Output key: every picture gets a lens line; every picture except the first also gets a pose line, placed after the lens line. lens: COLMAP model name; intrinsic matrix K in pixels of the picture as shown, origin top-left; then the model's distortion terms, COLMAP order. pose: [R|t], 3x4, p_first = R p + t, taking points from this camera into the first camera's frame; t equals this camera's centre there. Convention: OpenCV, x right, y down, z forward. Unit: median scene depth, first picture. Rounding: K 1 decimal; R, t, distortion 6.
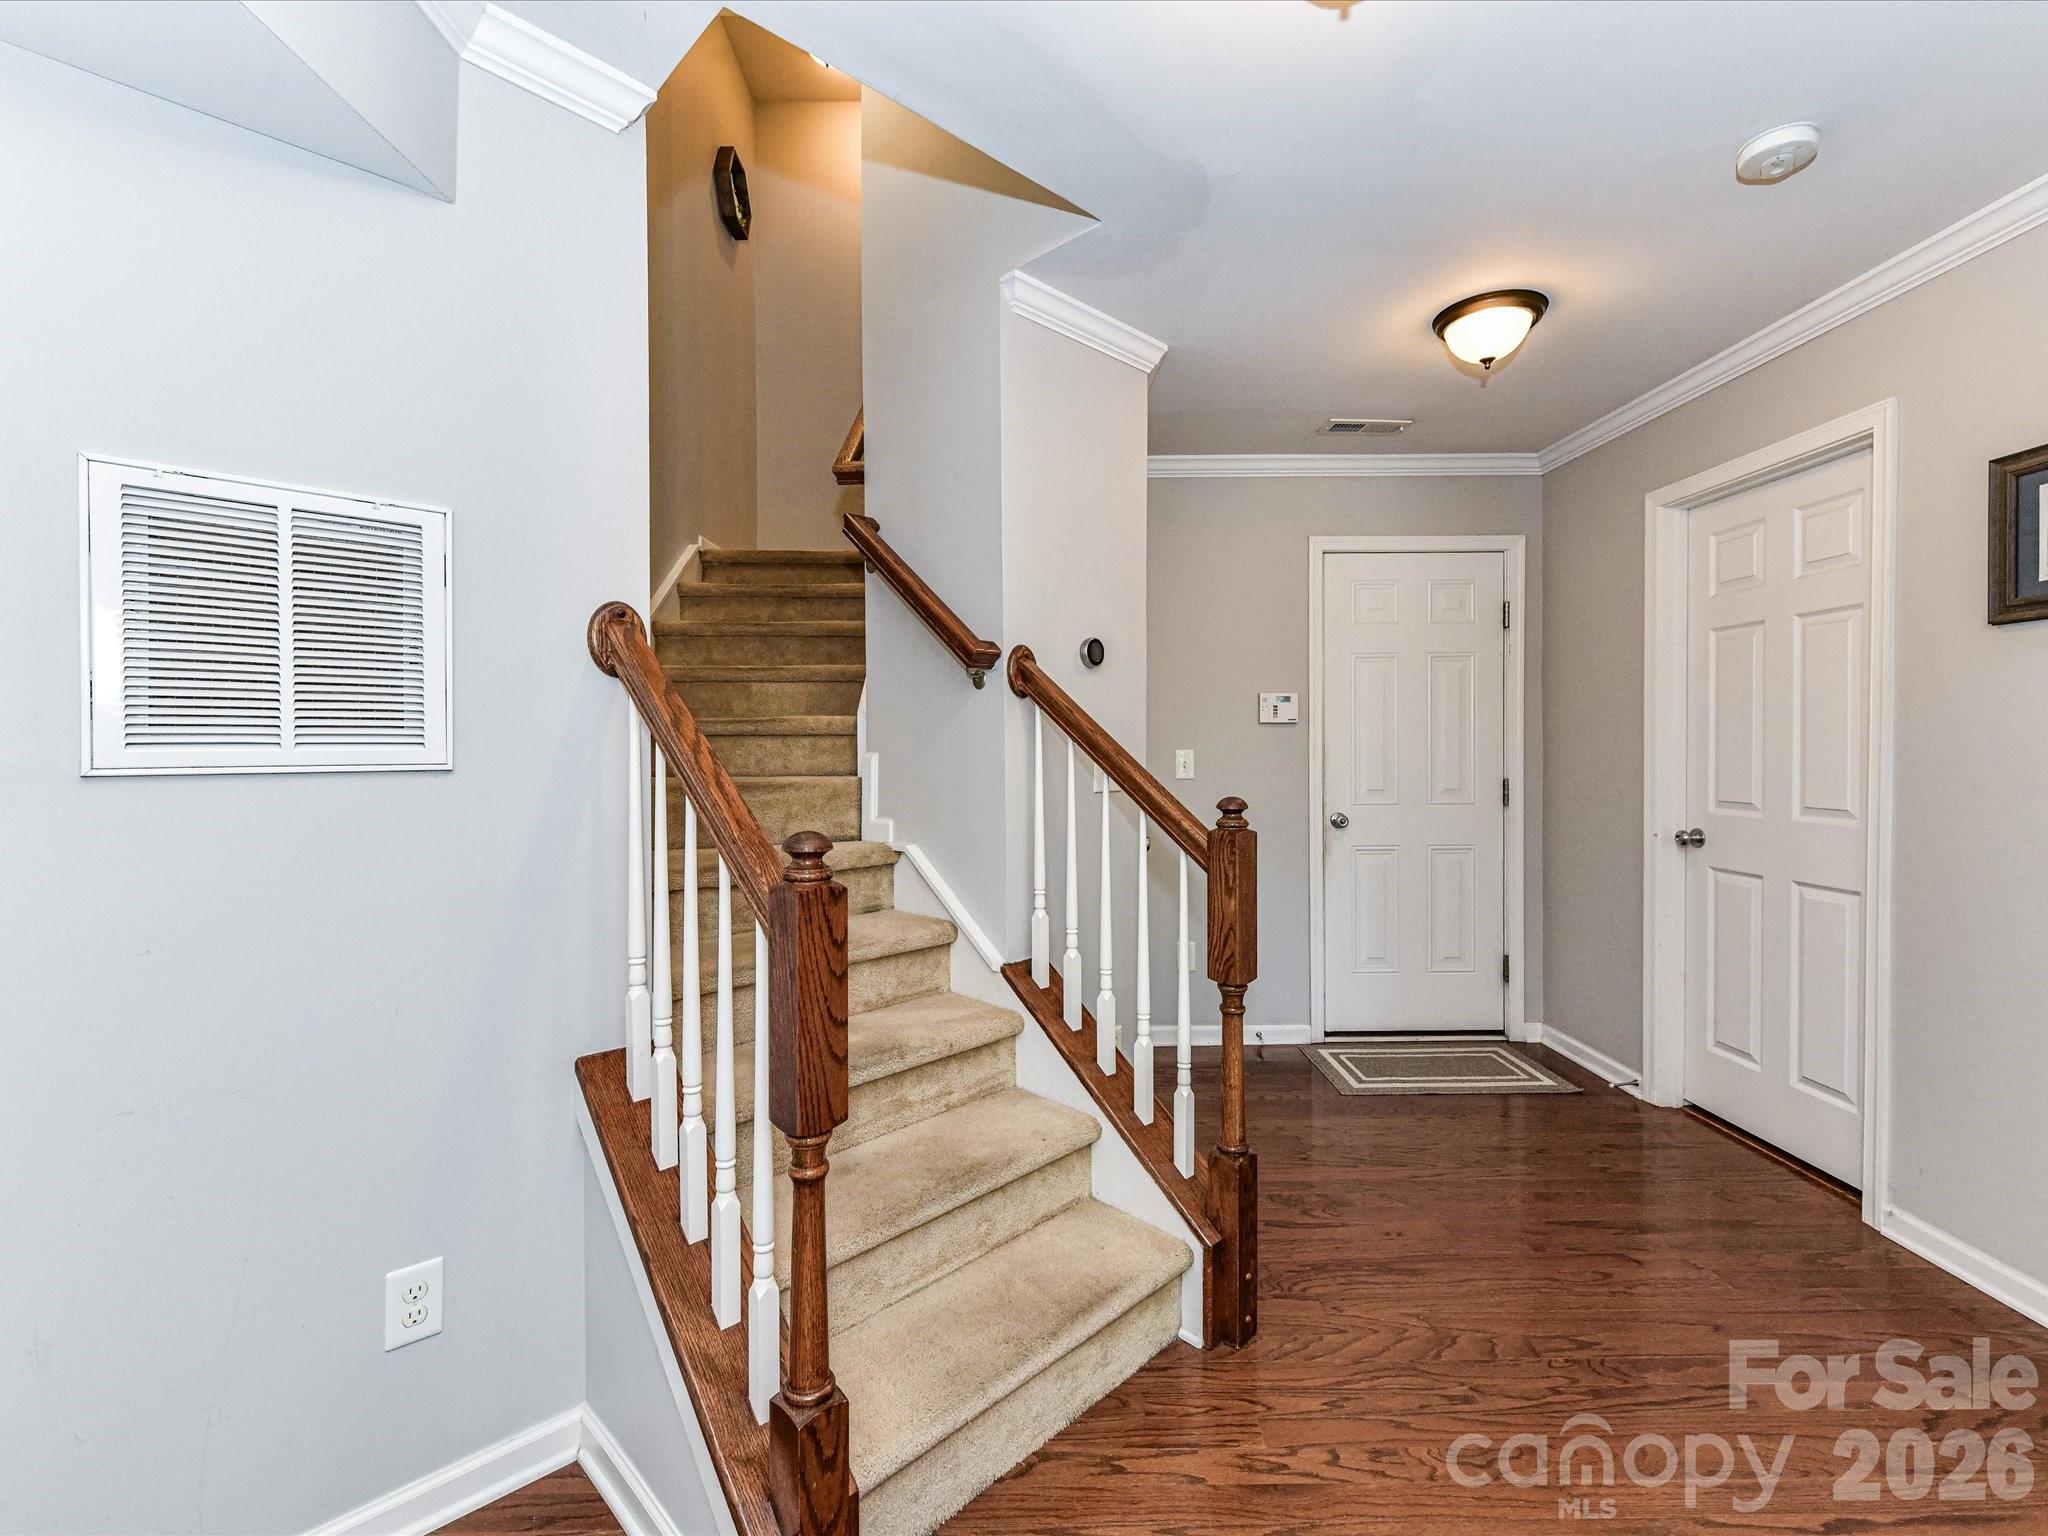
lens RADIAL K [[916.5, 0, 1037.6], [0, 916.5, 753.8], [0, 0, 1]] dist [0.004918, -0.001969]
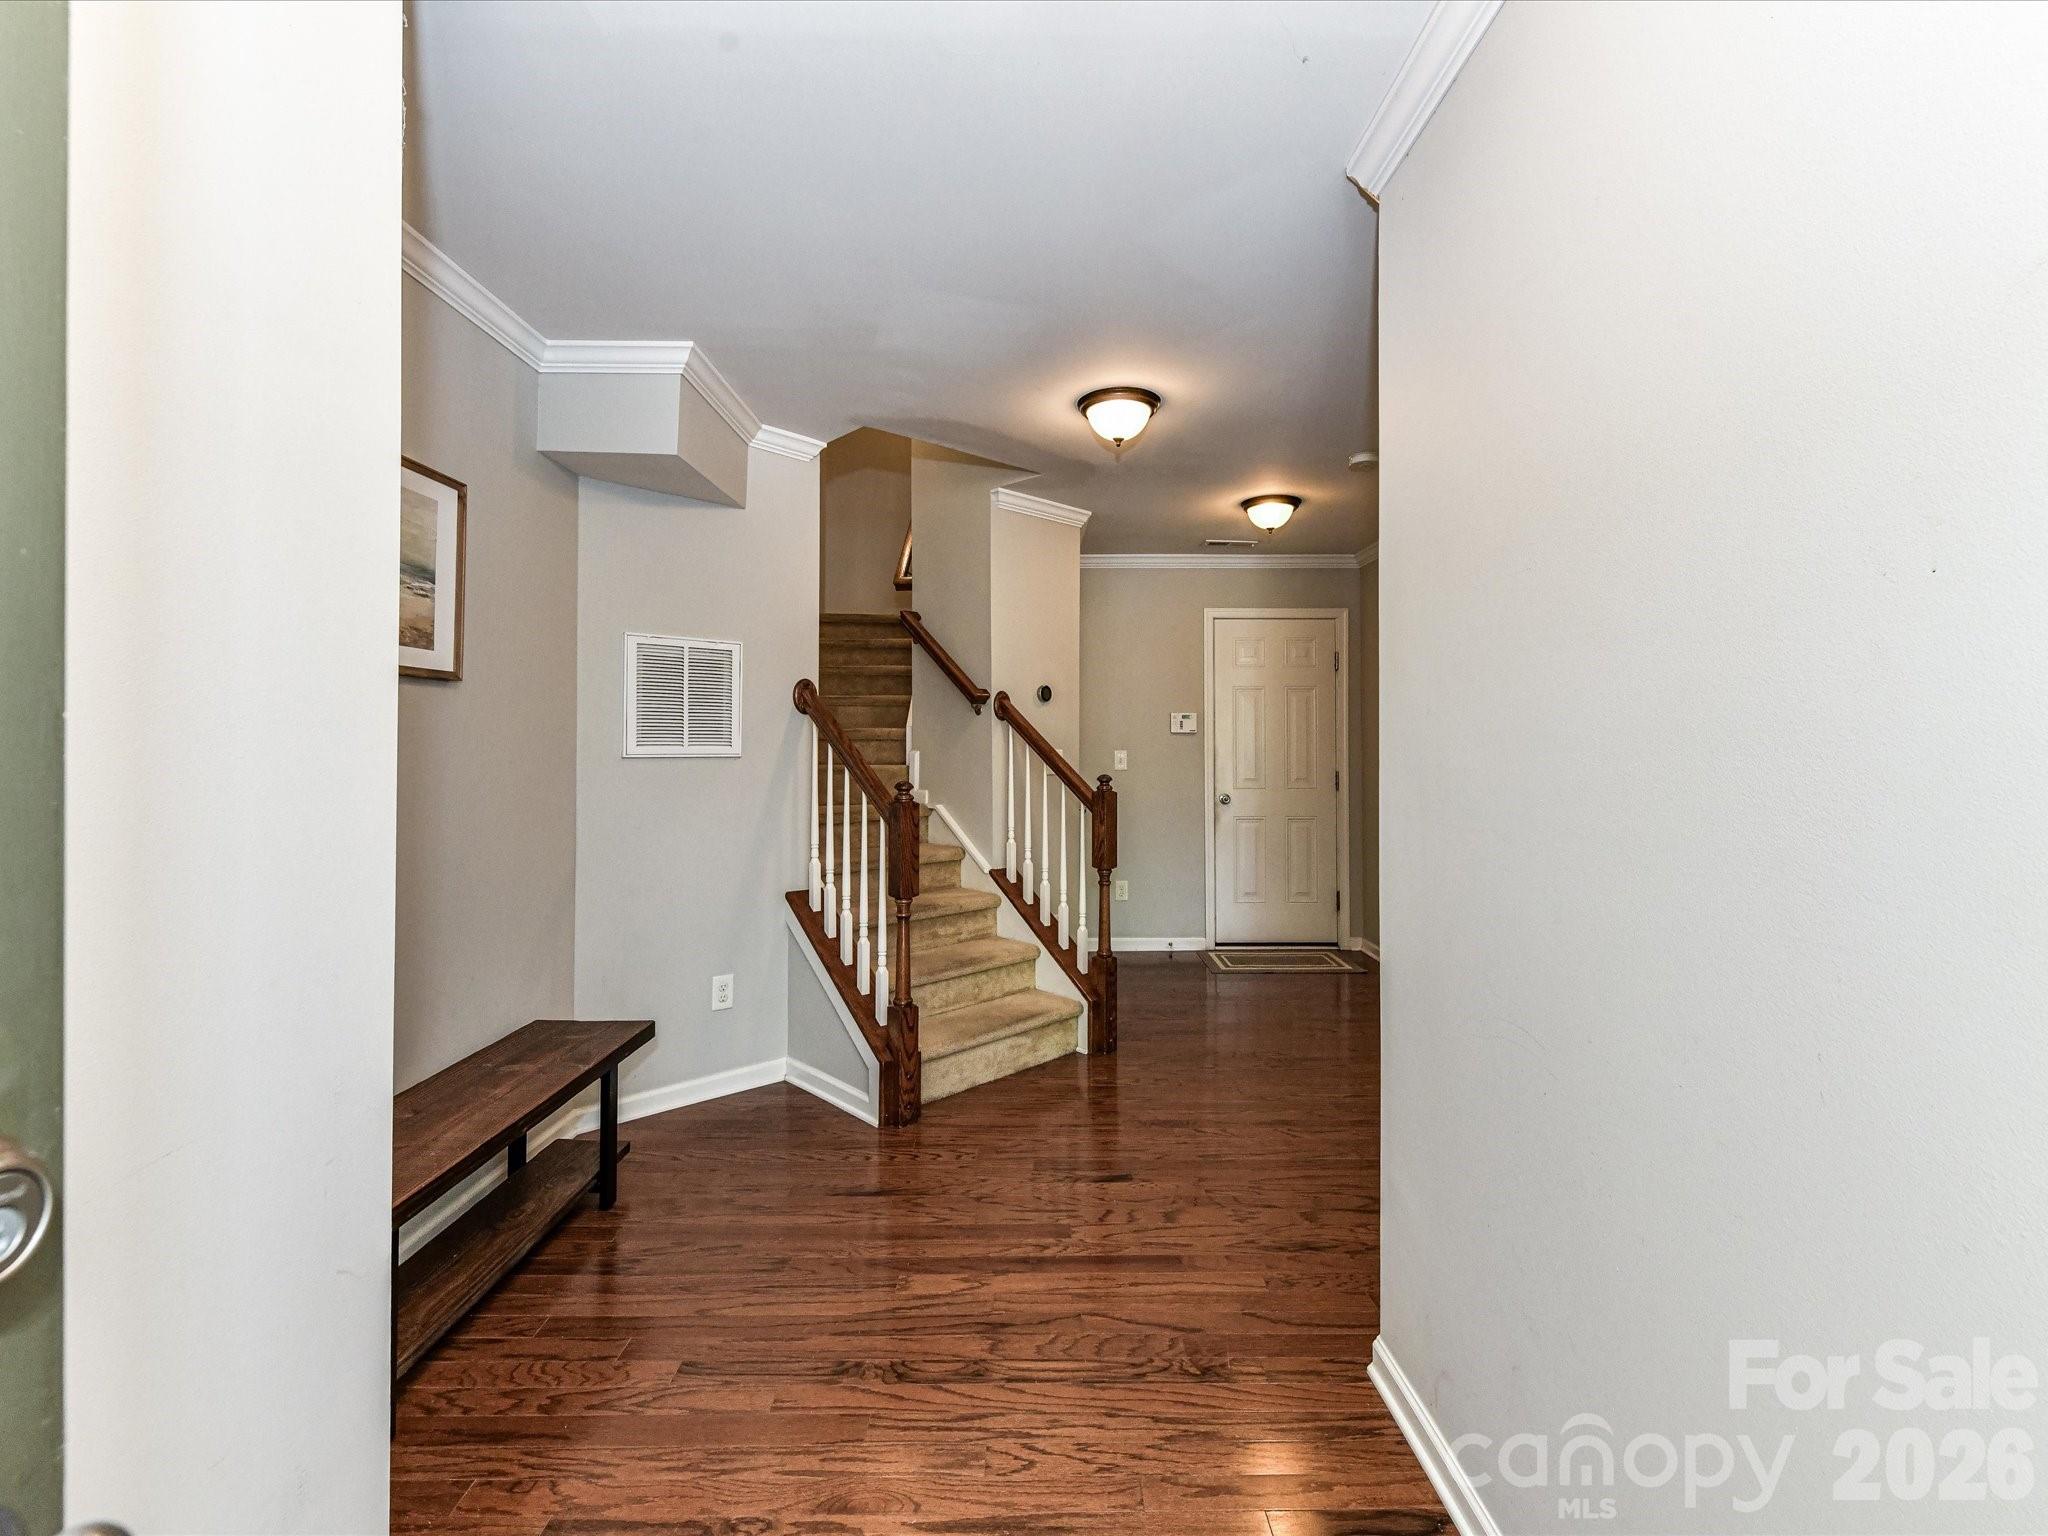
lens RADIAL K [[916.5, 0, 1029.1], [0, 916.5, 760.6], [0, 0, 1]] dist [0.004918, -0.001969]
pose [[0.999643, 0.006846, -0.025836, 0.085645], [-0.006672, 0.999955, 0.006800, 0.004566], [0.025882, -0.006626, 0.999643, -0.816636]]
